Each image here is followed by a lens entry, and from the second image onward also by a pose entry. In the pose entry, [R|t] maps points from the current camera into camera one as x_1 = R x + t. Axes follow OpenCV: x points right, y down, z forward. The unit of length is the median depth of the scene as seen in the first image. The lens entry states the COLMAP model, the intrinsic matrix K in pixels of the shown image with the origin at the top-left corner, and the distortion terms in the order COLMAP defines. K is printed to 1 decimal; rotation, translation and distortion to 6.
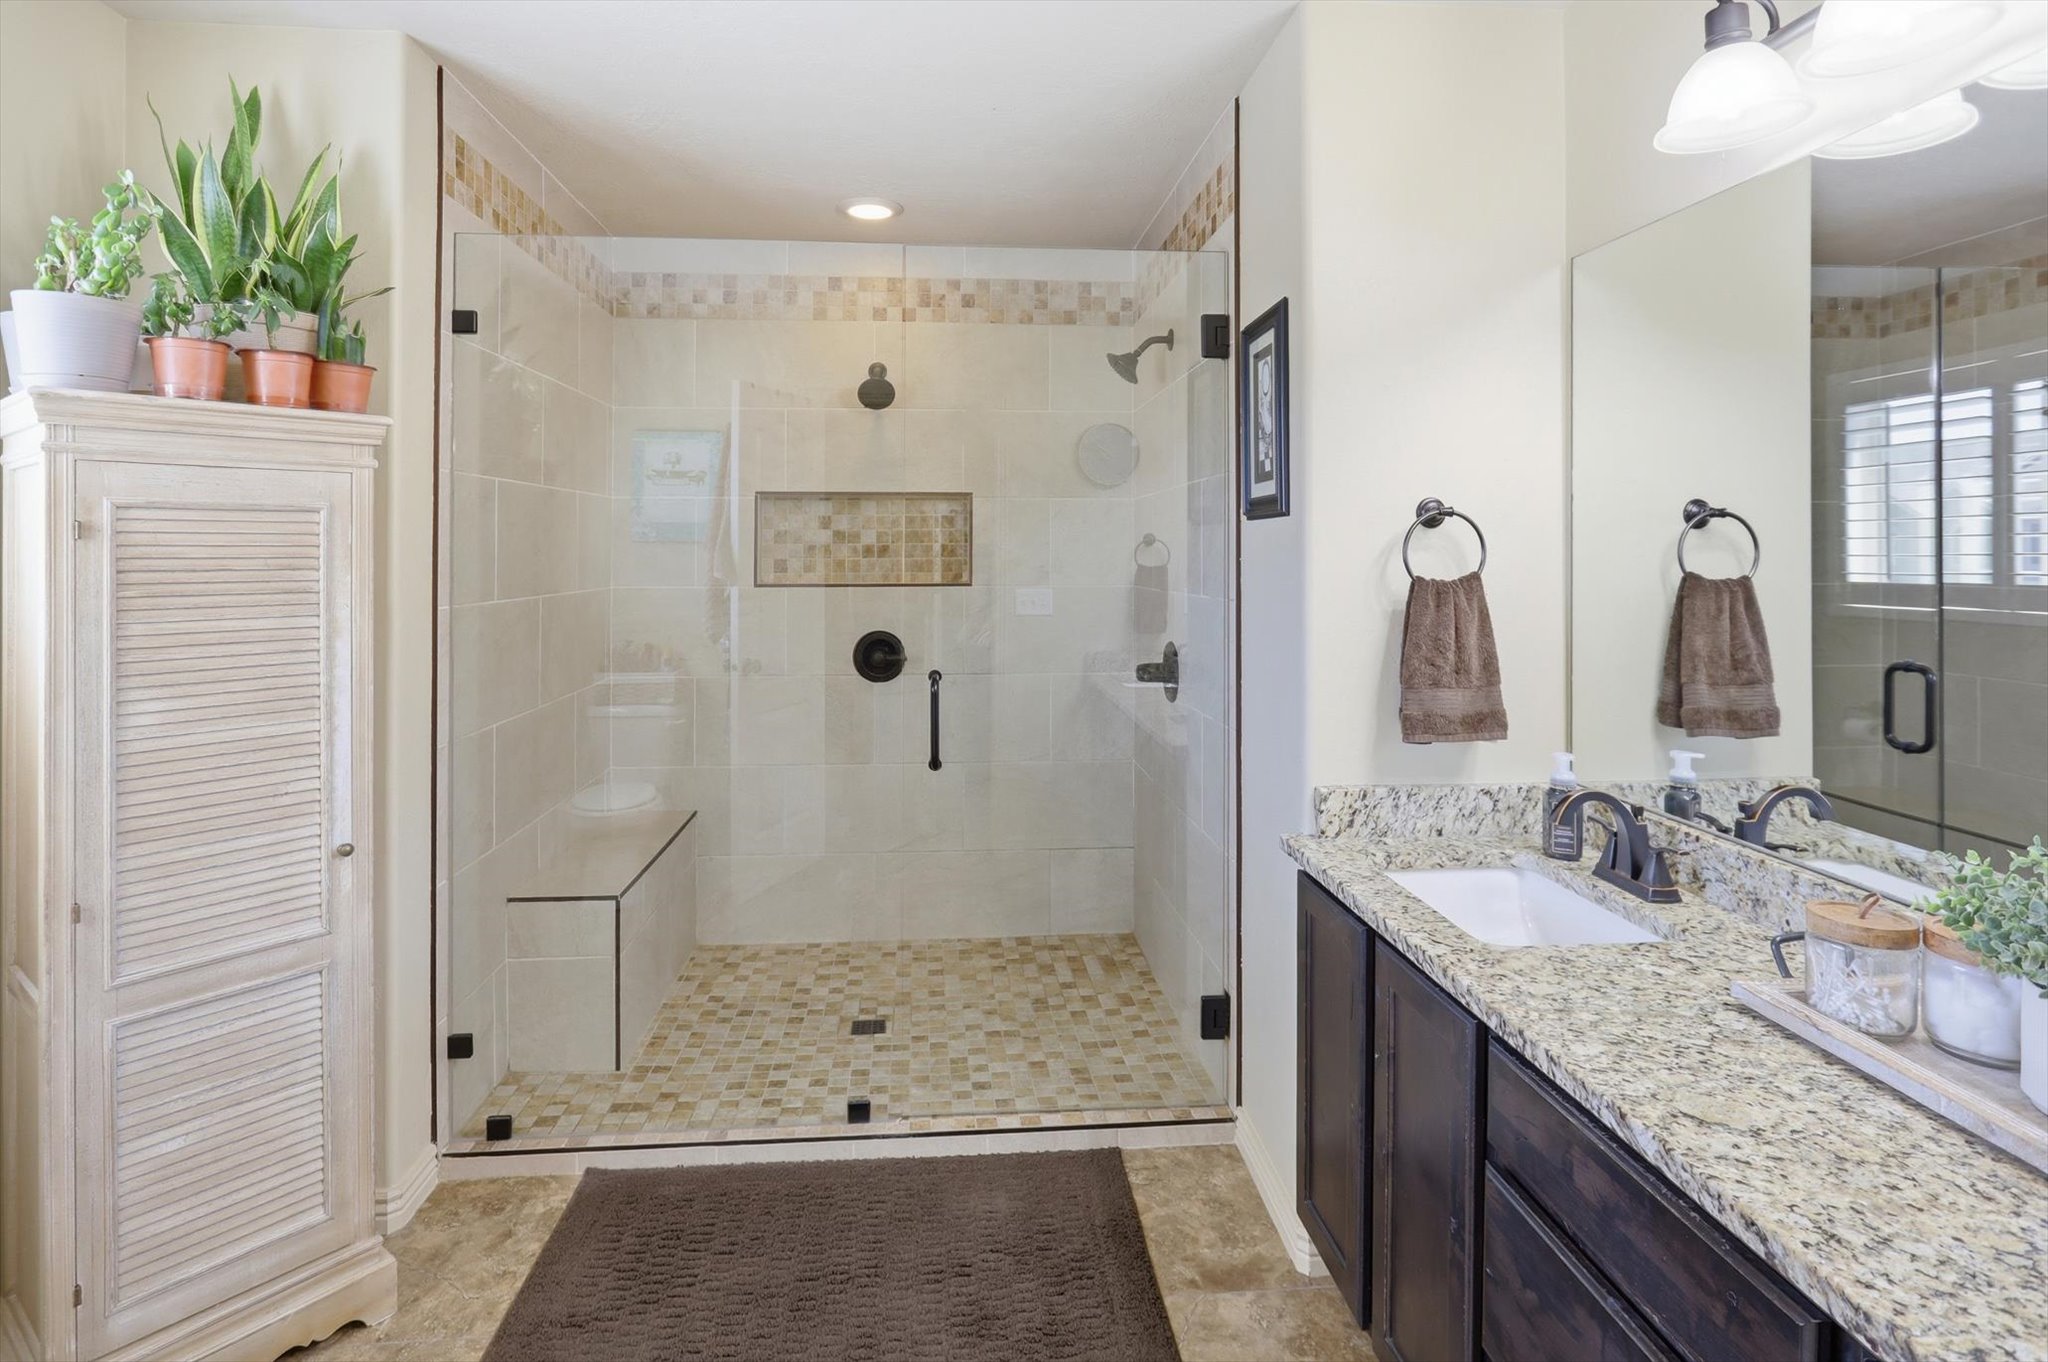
lens RADIAL K [[1044.4, 0, 1025.1], [0, 1044.4, 528.2], [0, 0, 1]] dist [-0.000411, -0.000980]
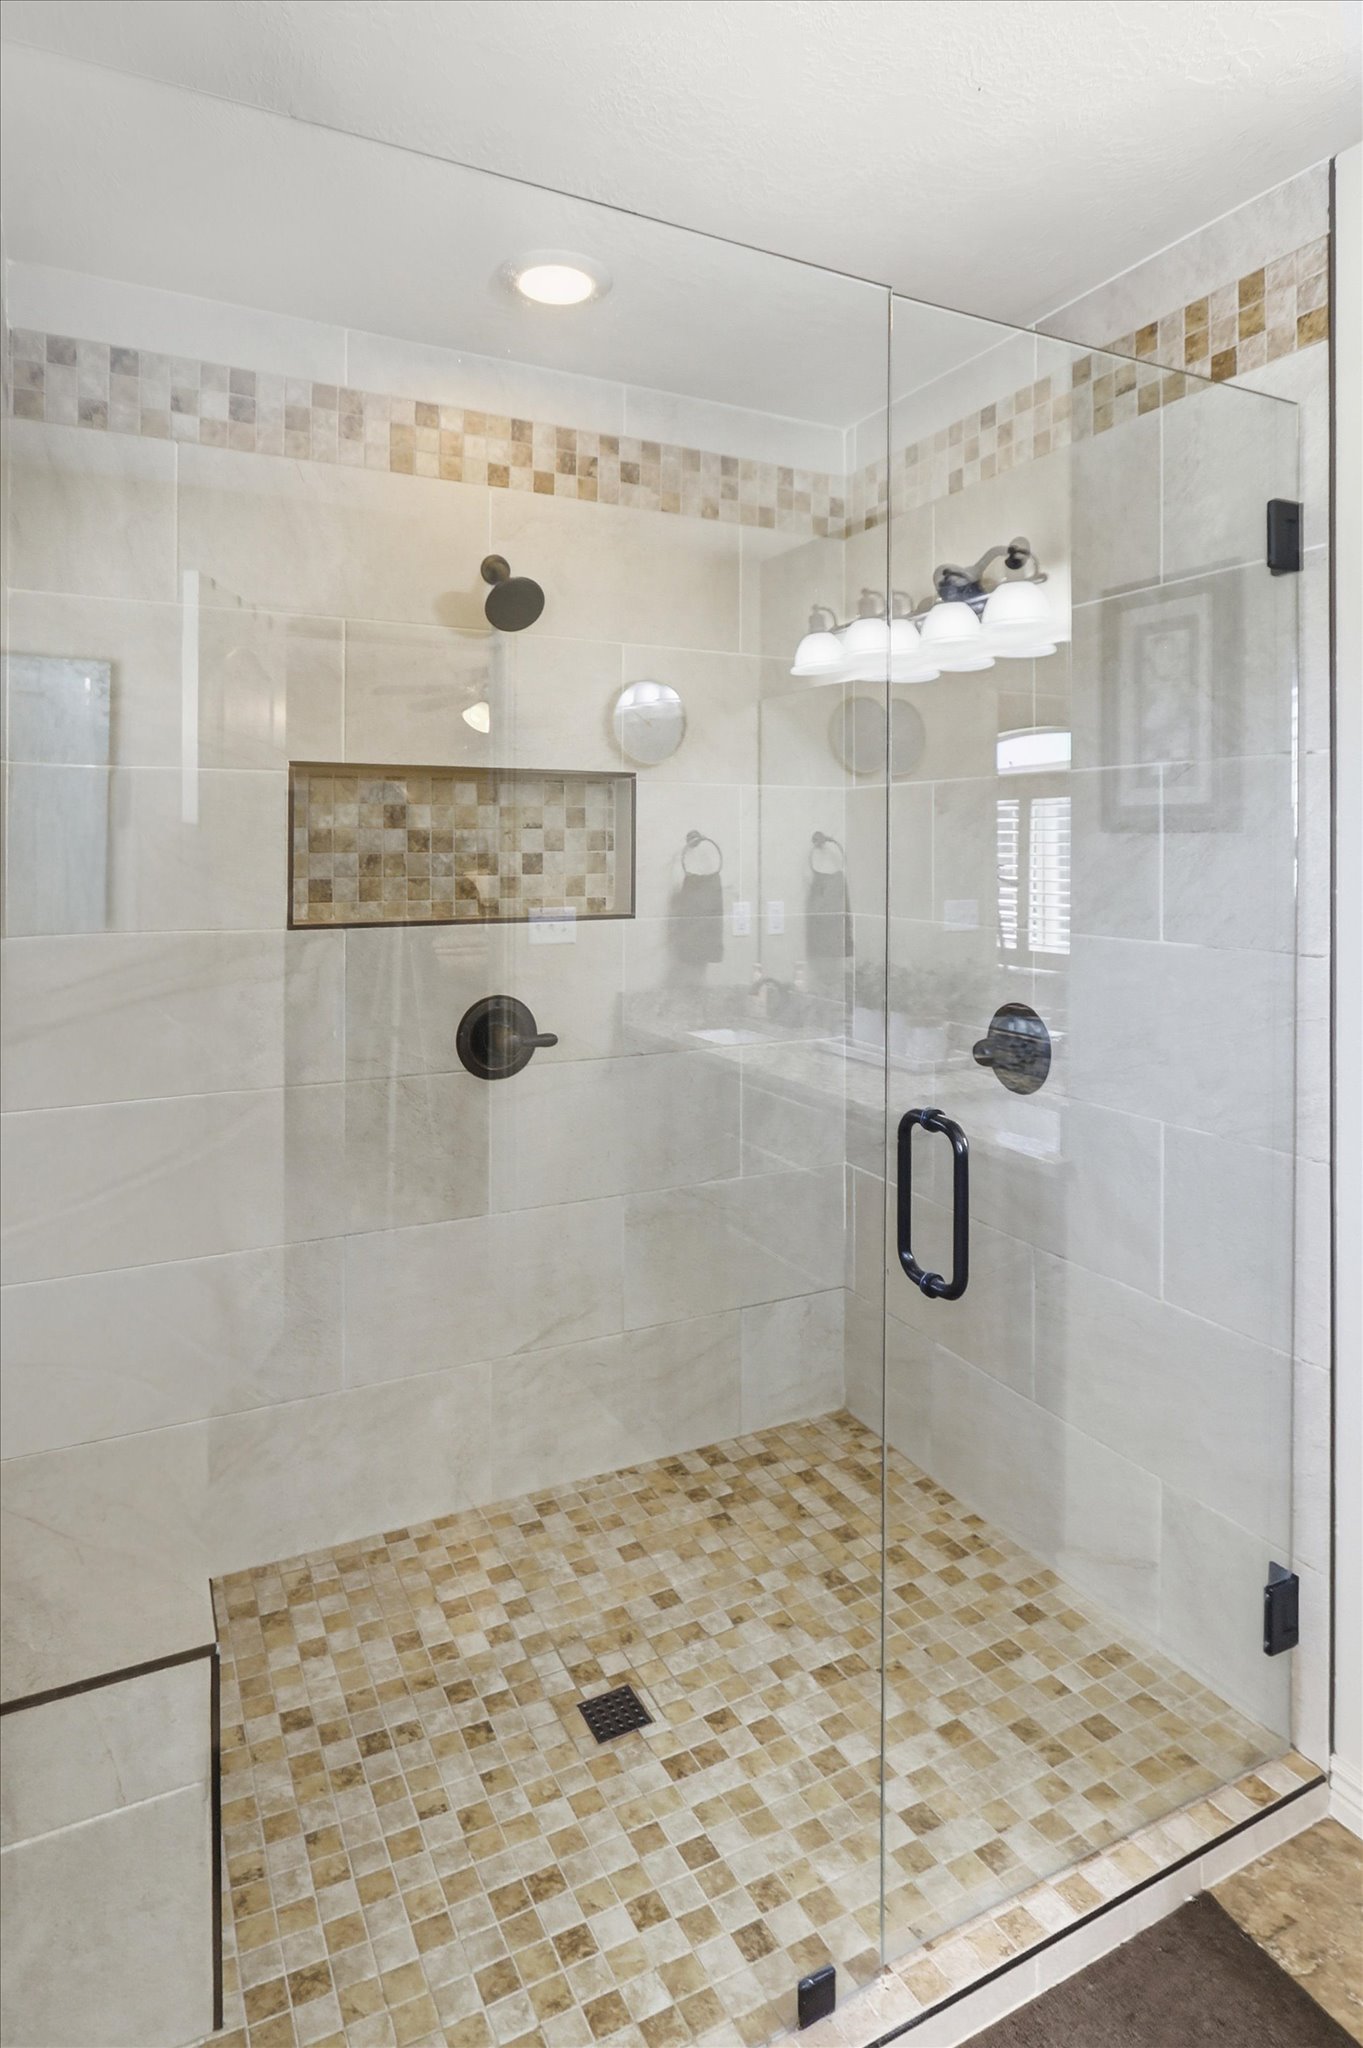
lens RADIAL K [[1044.4, 0, 551.2], [0, 1044.4, 833.3], [0, 0, 1]] dist [-0.000411, -0.000980]
pose [[0.931610, 0.005802, 0.363414, -0.330577], [-0.011171, 0.999857, 0.012674, -0.004649], [-0.363289, -0.015867, 0.931541, 0.418660]]
